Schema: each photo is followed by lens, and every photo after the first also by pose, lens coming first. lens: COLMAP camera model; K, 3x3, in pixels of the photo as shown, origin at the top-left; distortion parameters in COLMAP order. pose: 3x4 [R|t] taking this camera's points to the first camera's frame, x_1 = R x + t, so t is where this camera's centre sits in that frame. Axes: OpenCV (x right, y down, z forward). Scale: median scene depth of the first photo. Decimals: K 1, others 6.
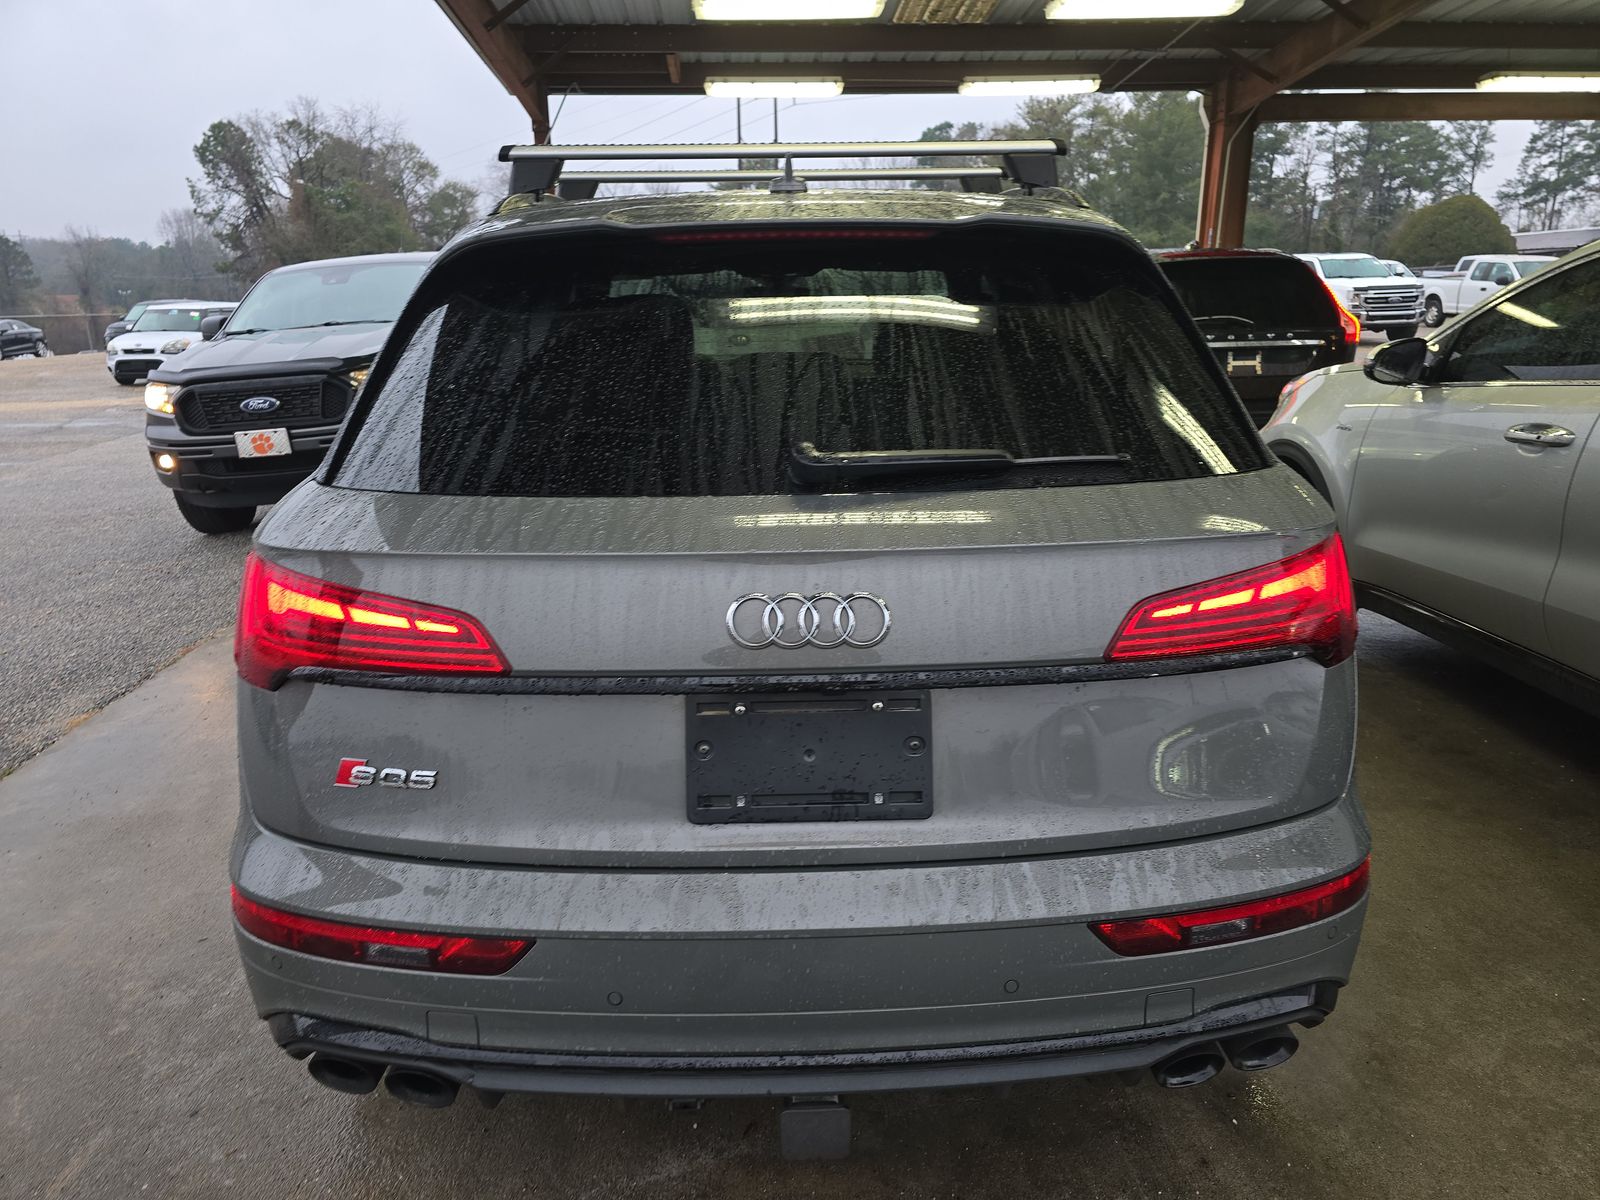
lens RADIAL K [[1076.2, 0, 794.4], [0, 1076.2, 601.1], [0, 0, 1]] dist [0.054912, -0.046807]
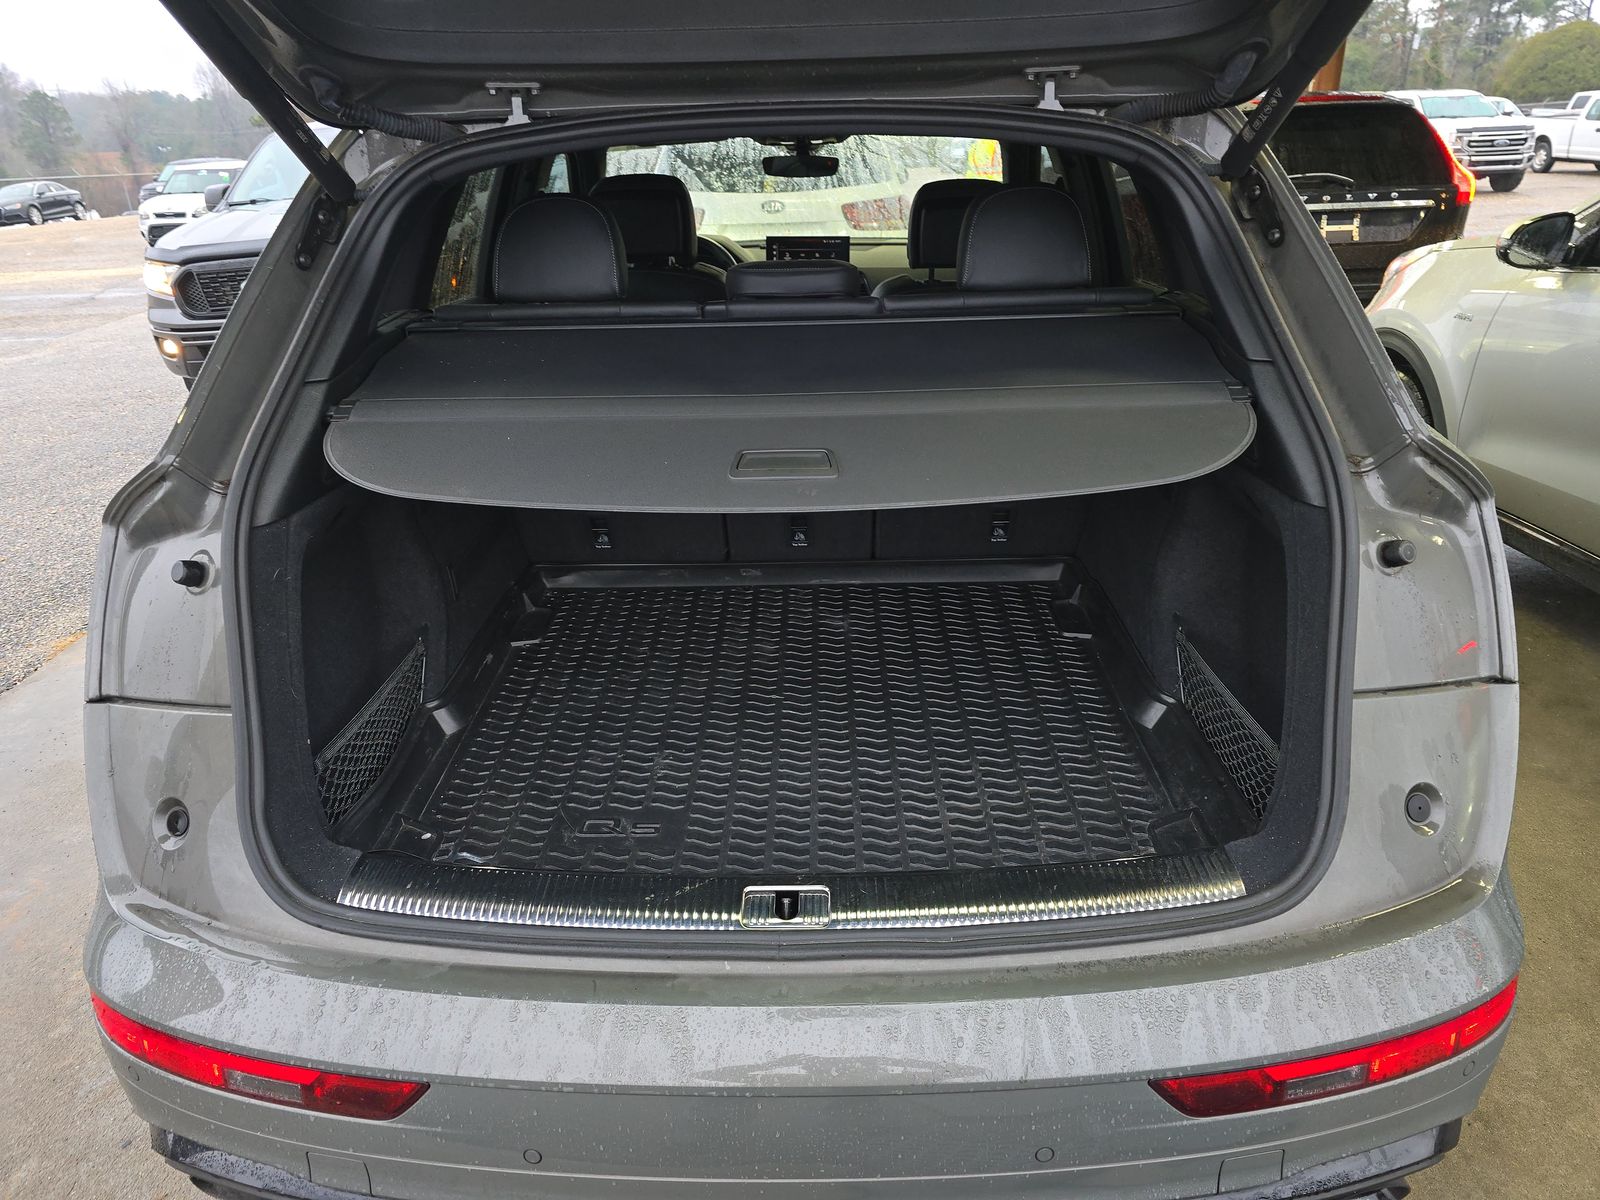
lens RADIAL K [[1076.2, 0, 794.3], [0, 1076.2, 603.5], [0, 0, 1]] dist [0.054912, -0.046807]
pose [[0.998896, 0.007109, -0.046444, 0.009549], [-0.001243, 0.992141, 0.125121, -0.021440], [0.046968, -0.124925, 0.991054, 0.046750]]
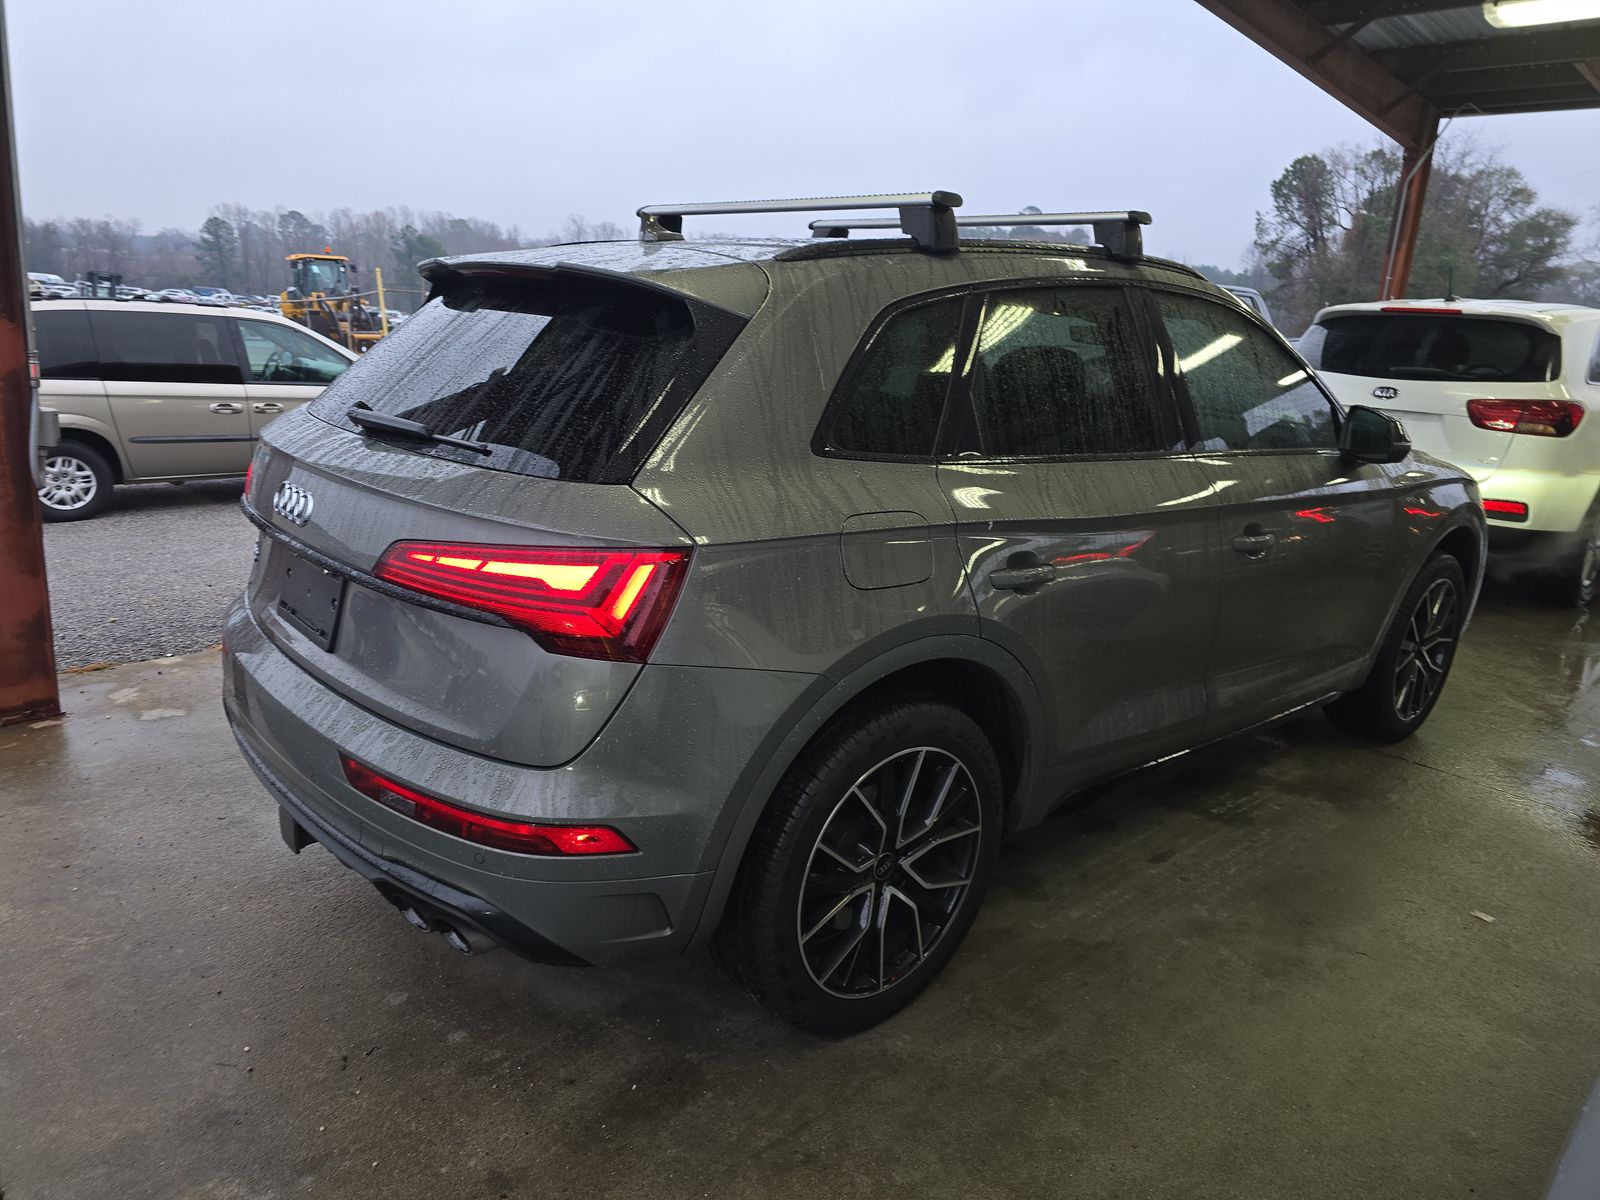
lens RADIAL K [[1076.2, 0, 800.0], [0, 1076.2, 600.7], [0, 0, 1]] dist [0.054912, -0.046807]
pose [[0.635692, 0.251571, -0.729800, 0.279003], [-0.269706, 0.958208, 0.095379, -0.032789], [0.723294, 0.136200, 0.676975, 0.074603]]
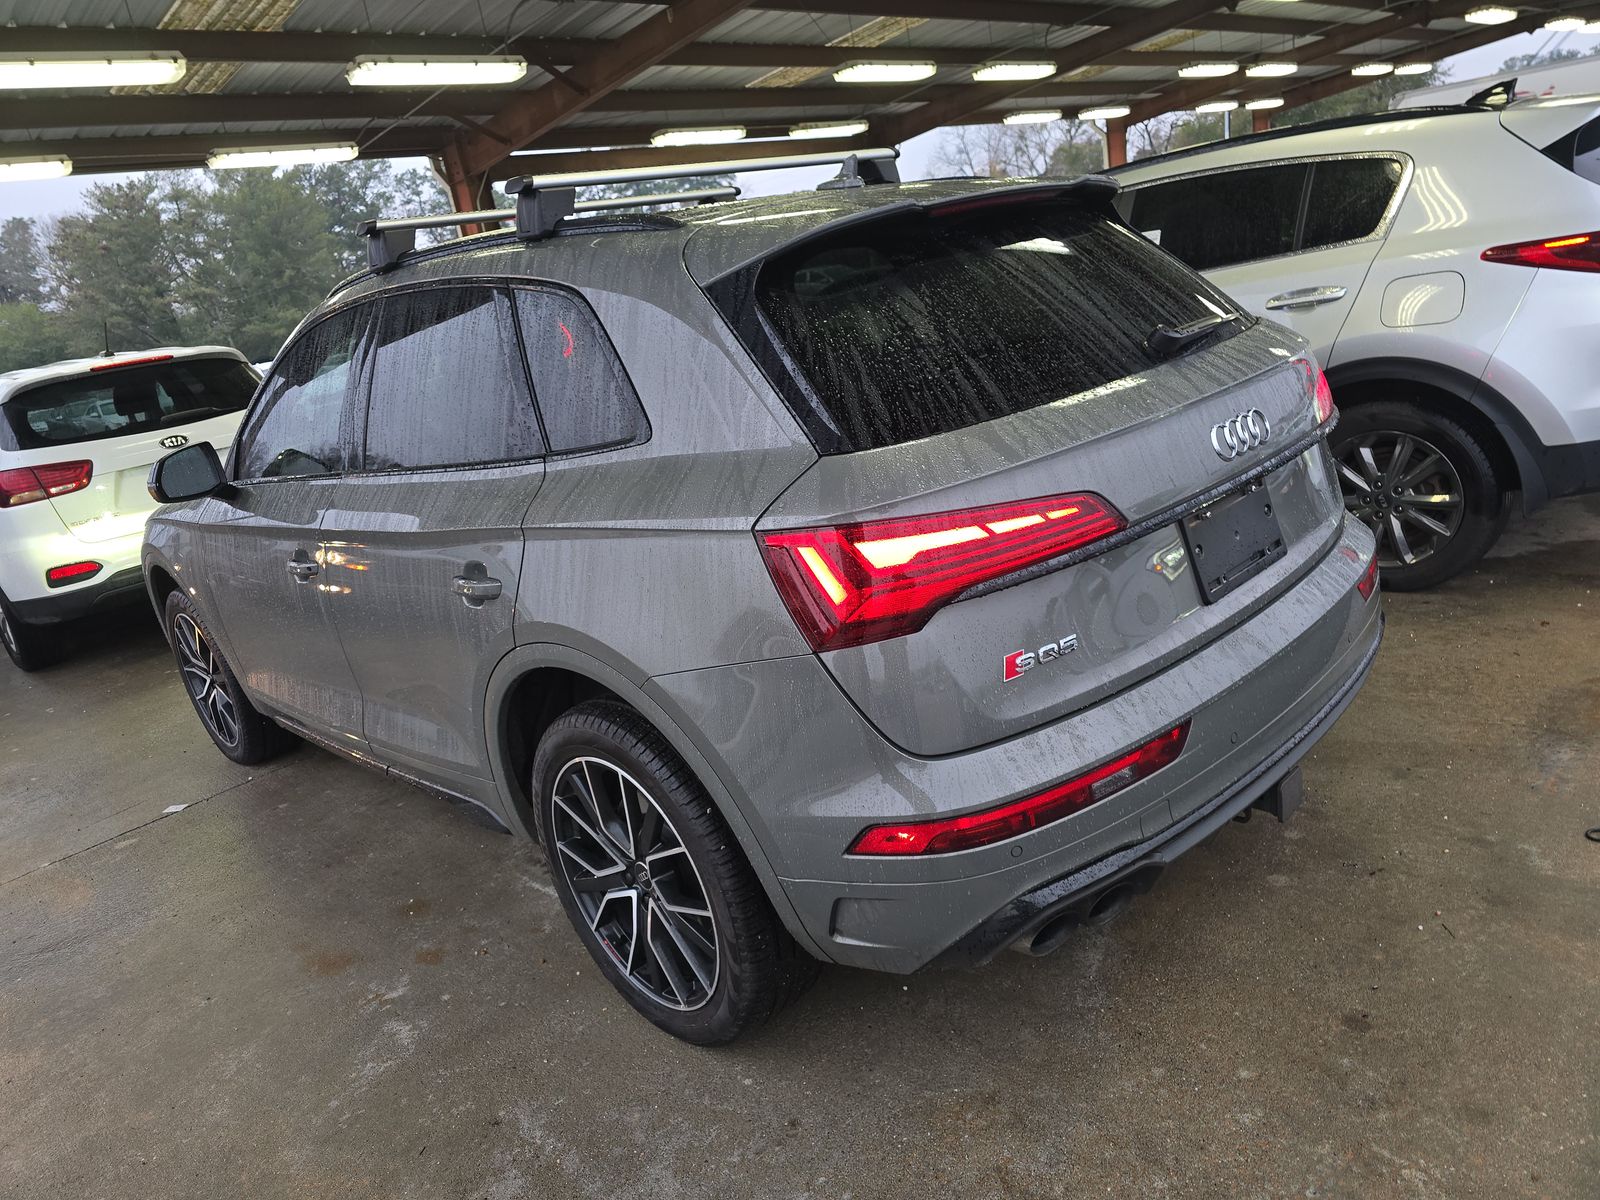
lens RADIAL K [[1076.2, 0, 797.4], [0, 1076.2, 597.1], [0, 0, 1]] dist [0.054912, -0.046807]
pose [[0.734525, -0.298647, 0.609330, -0.223655], [0.335141, 0.940446, 0.056934, -0.009512], [-0.590045, 0.162392, 0.790870, 0.037984]]
